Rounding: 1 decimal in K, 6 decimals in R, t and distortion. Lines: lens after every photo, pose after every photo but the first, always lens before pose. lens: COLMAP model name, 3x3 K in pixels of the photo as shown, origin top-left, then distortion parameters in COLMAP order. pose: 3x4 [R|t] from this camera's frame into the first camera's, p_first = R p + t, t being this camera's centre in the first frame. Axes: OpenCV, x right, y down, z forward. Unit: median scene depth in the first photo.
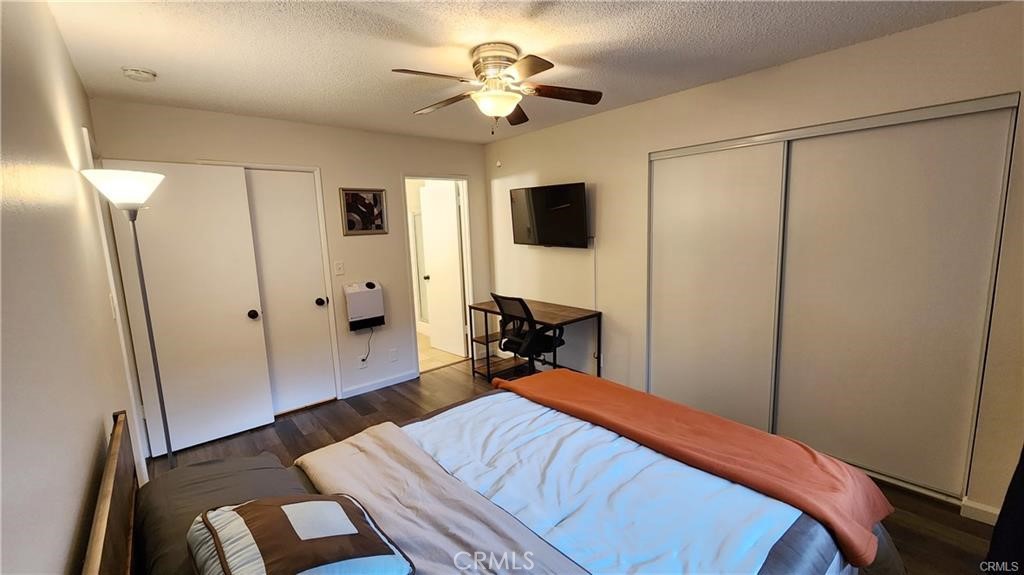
lens RADIAL K [[412.7, 0, 512.0], [0, 412.7, 287.5], [0, 0, 1]] dist [-0.022584, -0.000238]
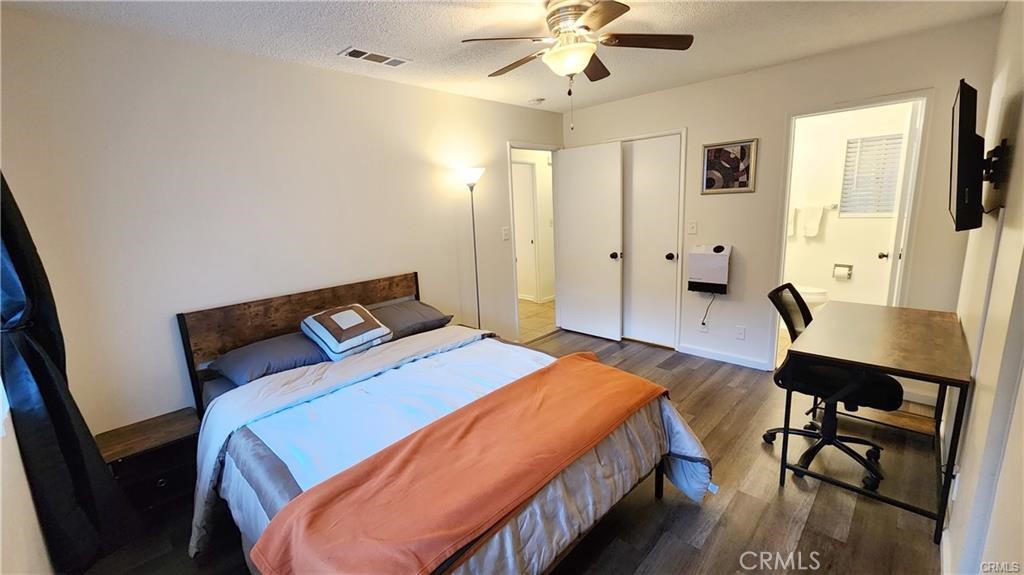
lens RADIAL K [[412.7, 0, 512.0], [0, 412.7, 287.5], [0, 0, 1]] dist [-0.022584, -0.000238]
pose [[0.074081, 0.232511, -0.969768, 0.549446], [-0.098506, 0.969391, 0.224896, -0.084811], [0.992375, 0.078867, 0.094717, 0.464859]]
